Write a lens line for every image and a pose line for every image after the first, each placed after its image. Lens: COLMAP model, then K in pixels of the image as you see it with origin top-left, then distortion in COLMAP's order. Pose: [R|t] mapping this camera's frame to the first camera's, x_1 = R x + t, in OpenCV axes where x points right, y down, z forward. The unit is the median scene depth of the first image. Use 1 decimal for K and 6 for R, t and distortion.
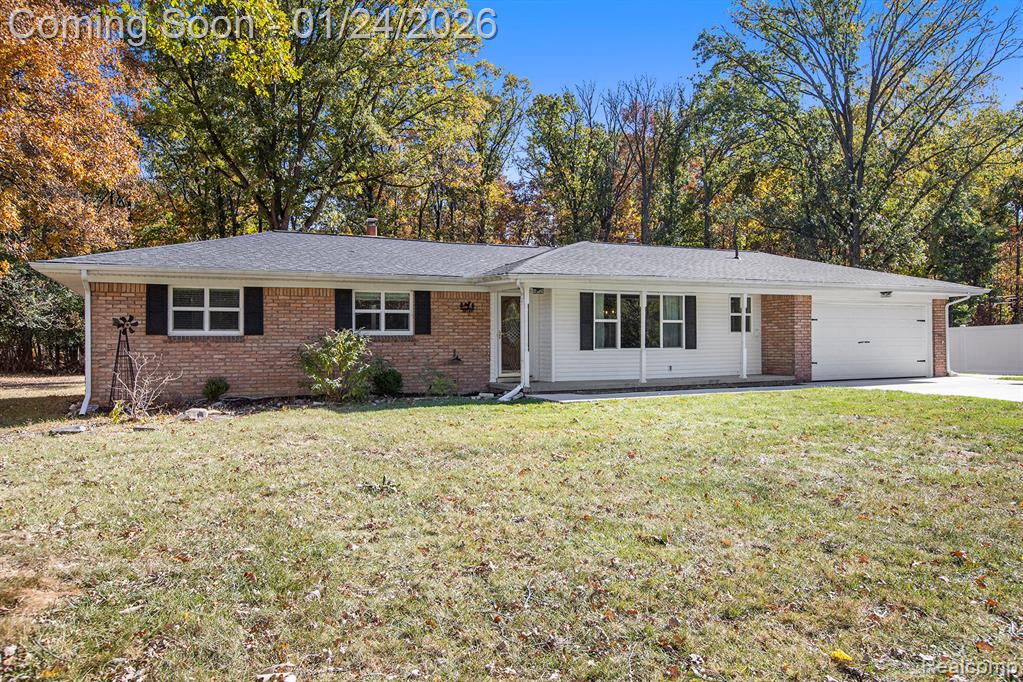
lens RADIAL K [[705.6, 0, 512.1], [0, 705.6, 343.2], [0, 0, 1]] dist [0.024141, 0.000101]
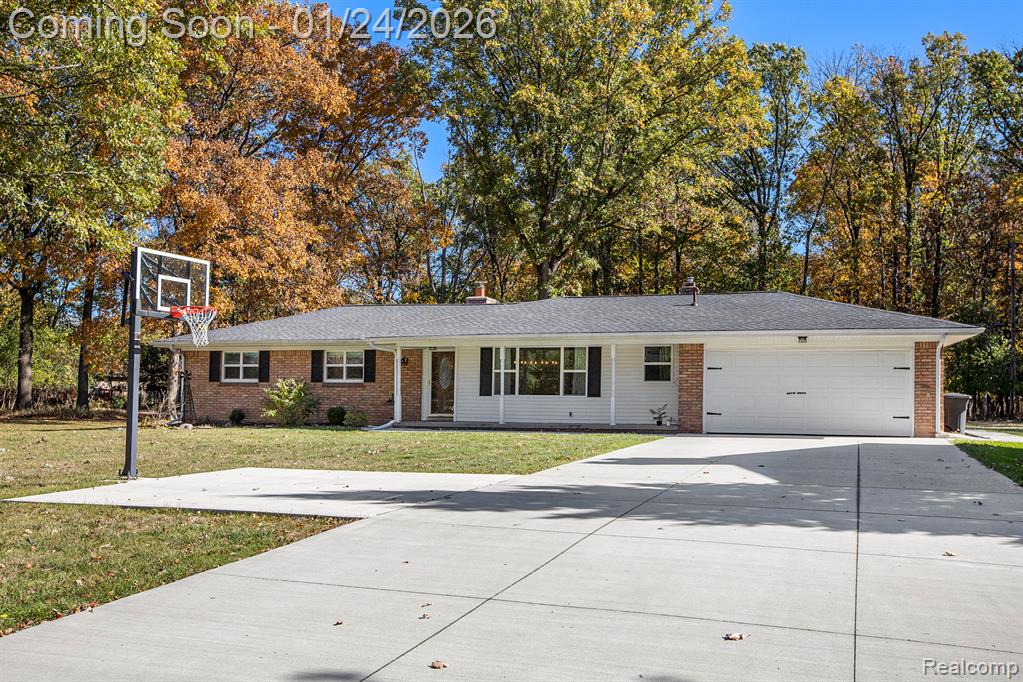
lens RADIAL K [[945.6, 0, 510.5], [0, 945.6, 349.5], [0, 0, 1]] dist [0.017310, 0.000000]
pose [[0.749938, -0.019984, -0.661206, 1.181254], [-0.013981, 0.998841, -0.046046, 0.004144], [0.661360, 0.043776, 0.748790, -0.157529]]
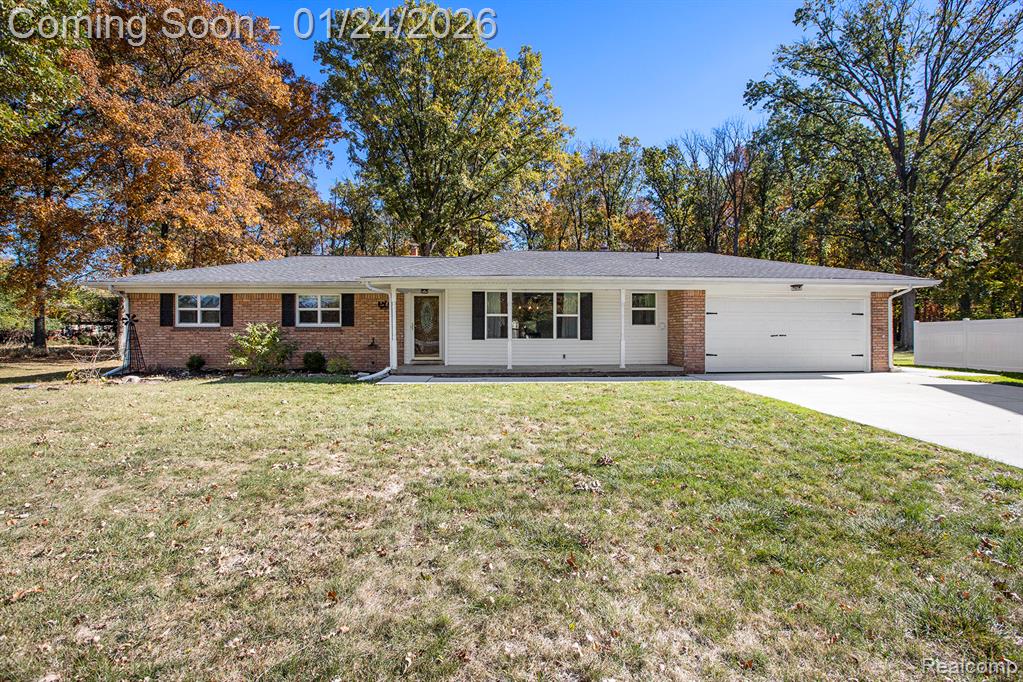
lens RADIAL K [[468.2, 0, 507.5], [0, 468.2, 335.1], [0, 0, 1]] dist [-0.031107, 0.002077]
pose [[0.925668, 0.010254, -0.378197, 0.451486], [-0.007653, 0.999936, 0.008380, -0.005243], [0.378258, -0.004862, 0.925687, 0.284152]]
